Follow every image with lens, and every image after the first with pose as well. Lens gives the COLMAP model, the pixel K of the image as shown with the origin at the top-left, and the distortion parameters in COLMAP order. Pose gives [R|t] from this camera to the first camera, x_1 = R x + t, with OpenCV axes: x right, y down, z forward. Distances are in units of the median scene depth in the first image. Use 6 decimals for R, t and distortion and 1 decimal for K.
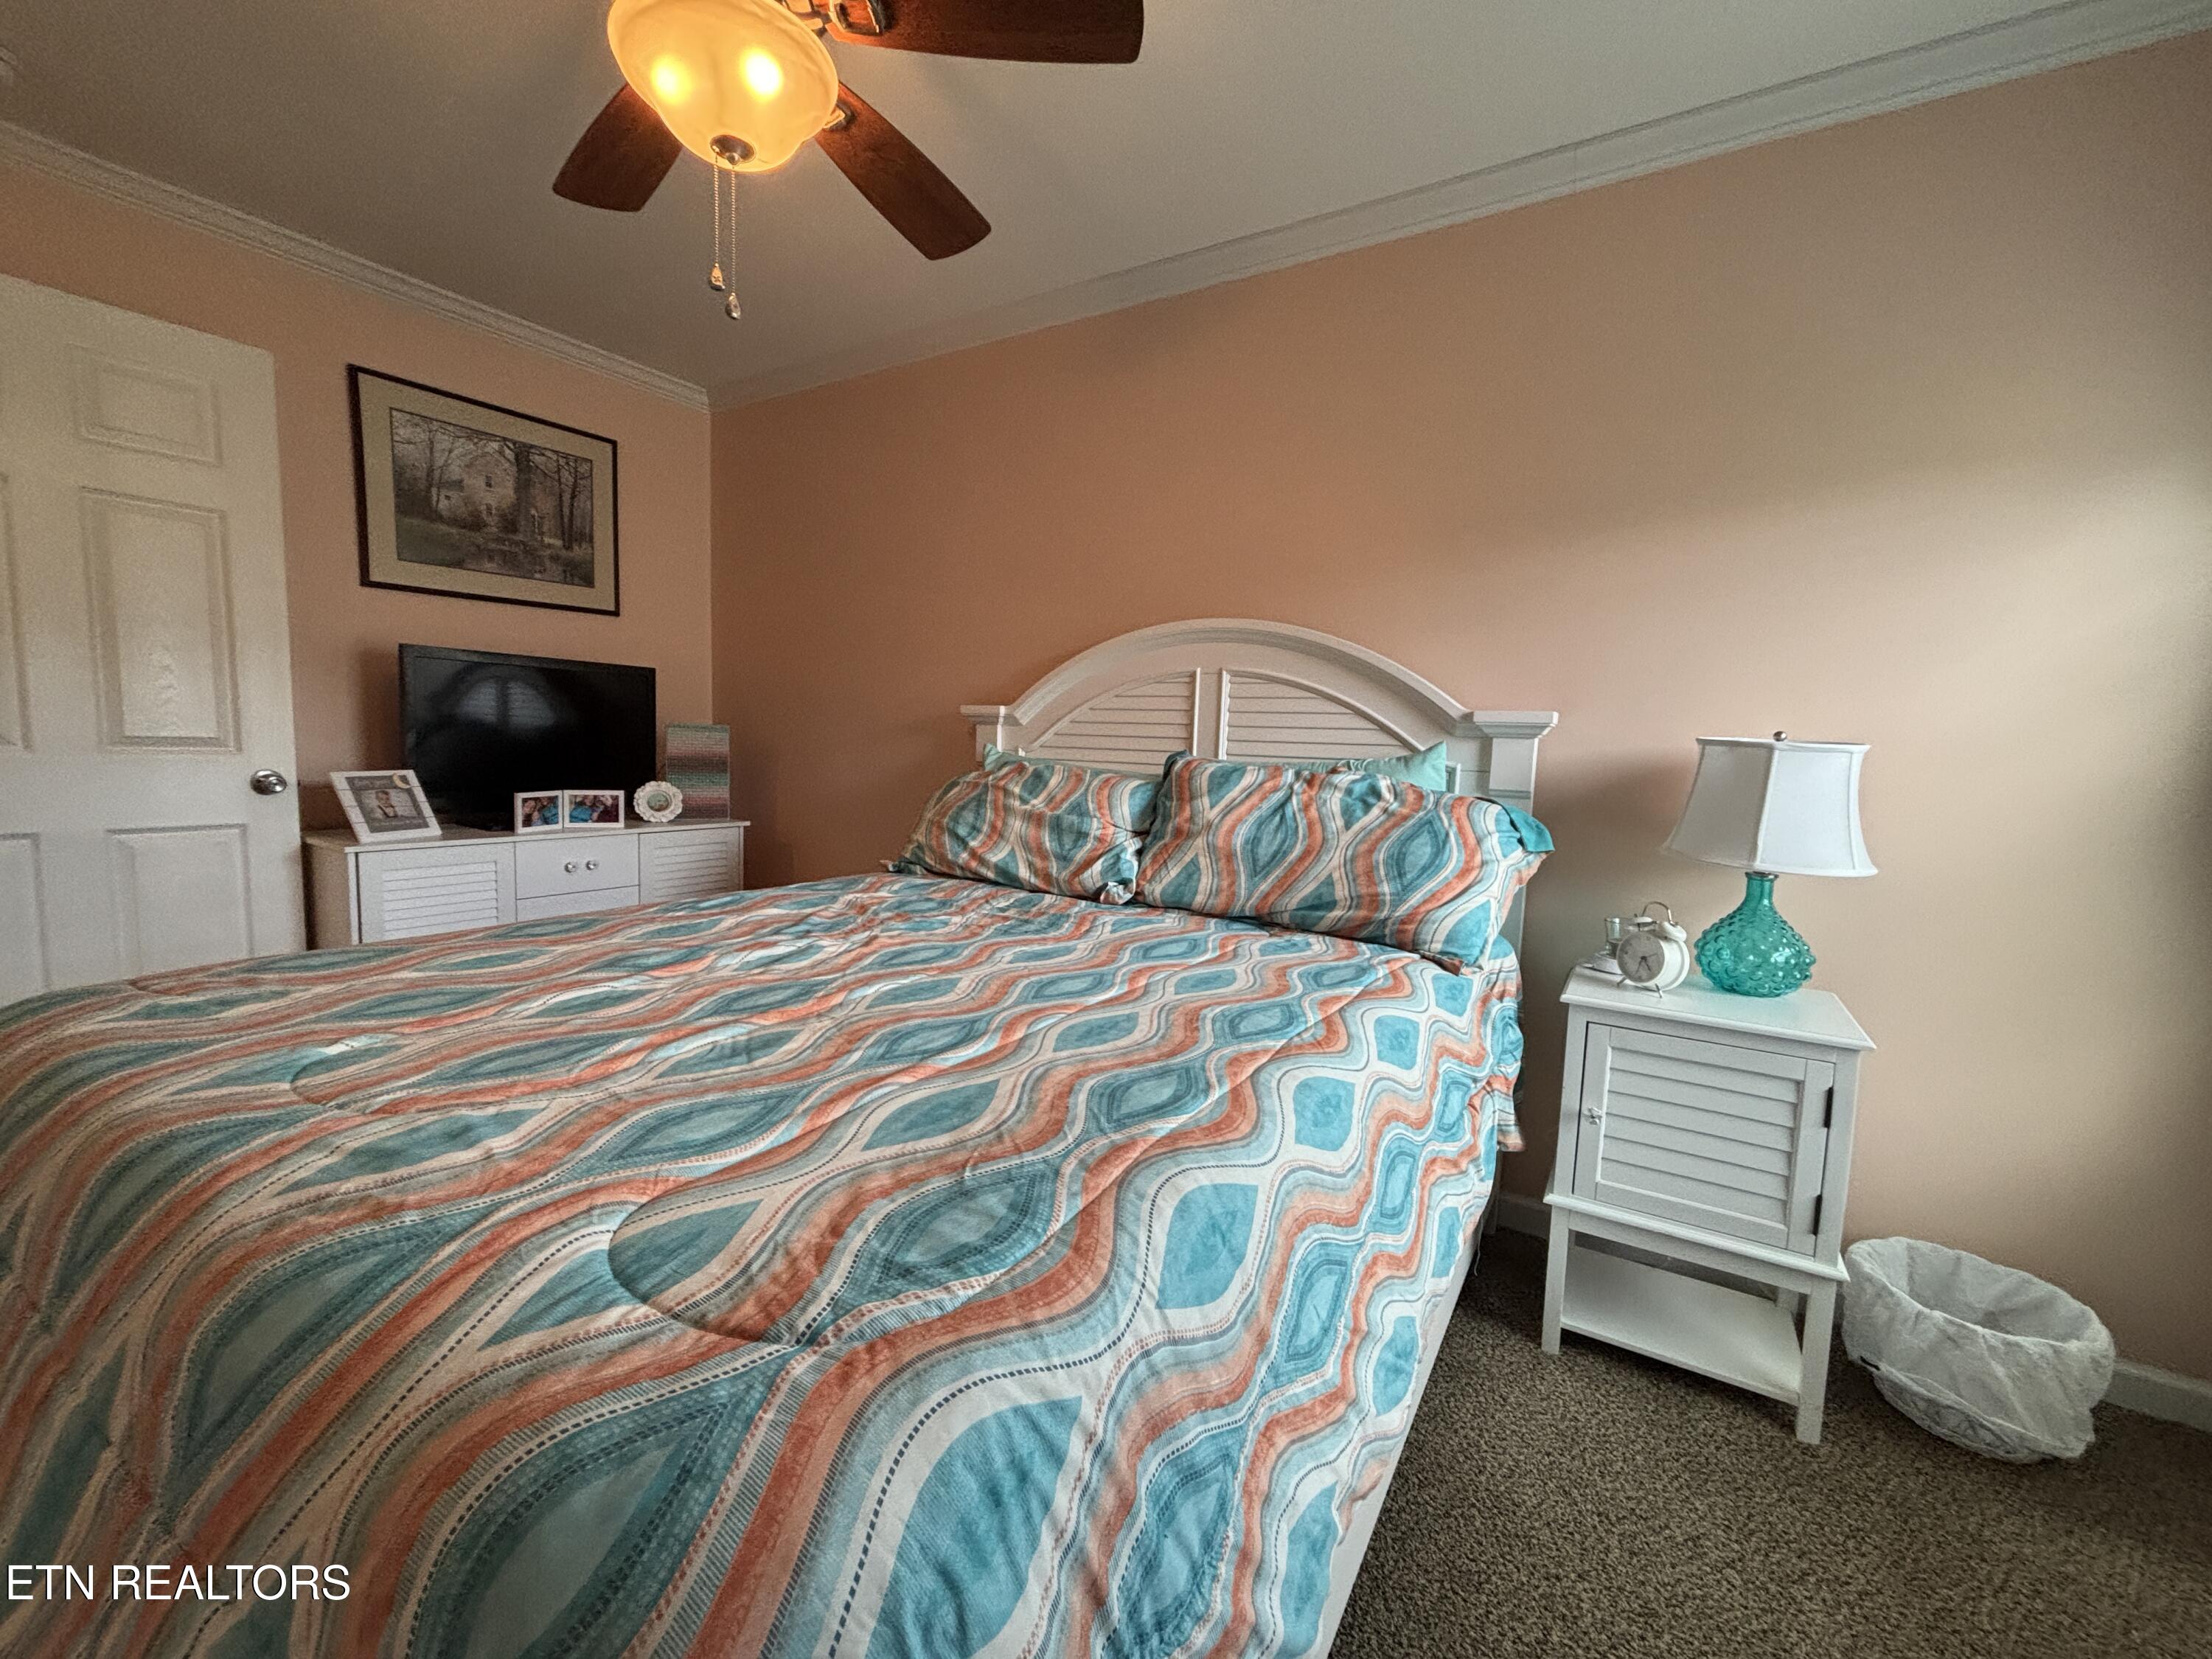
lens RADIAL K [[896.4, 0, 1102.8], [0, 896.4, 837.9], [0, 0, 1]] dist [0.006218, -0.002111]
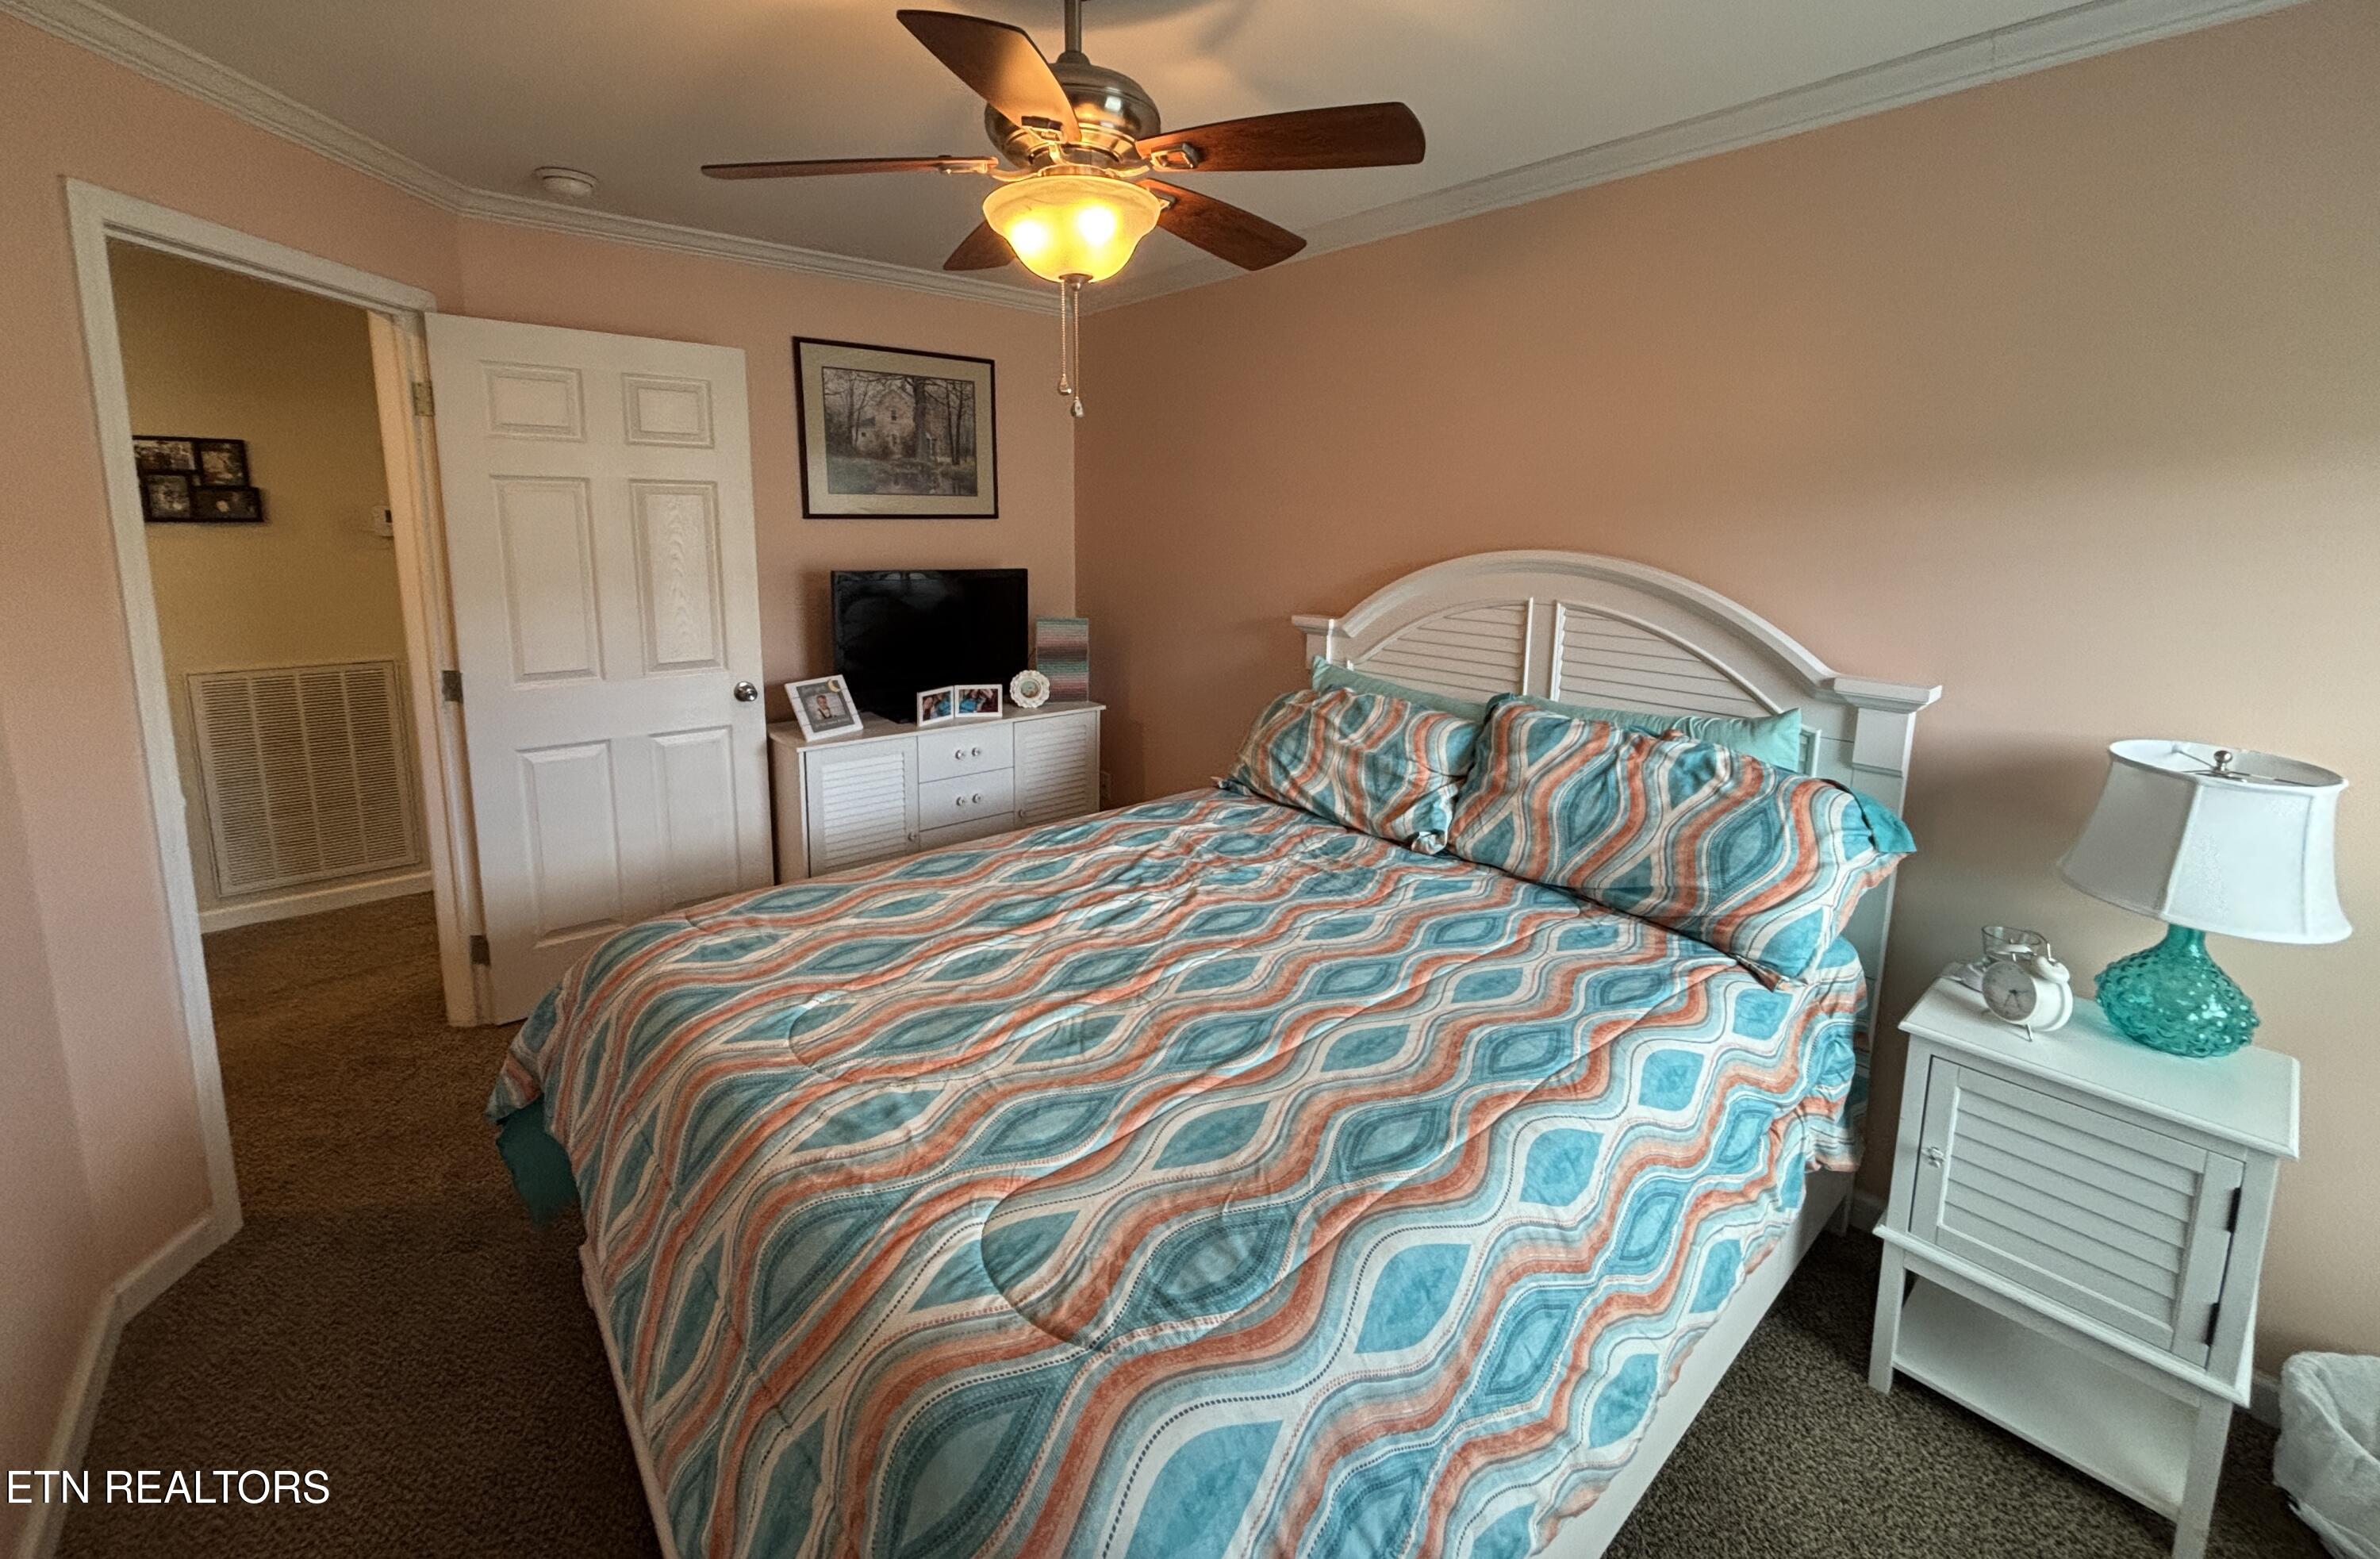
lens RADIAL K [[972.0, 0, 1192.9], [0, 972.0, 678.0], [0, 0, 1]] dist [0.002687, 0.004150]
pose [[0.955899, 0.024633, -0.292662, 0.088034], [-0.009347, 0.998523, 0.053515, -0.208735], [0.293548, -0.048419, 0.954717, -0.147840]]
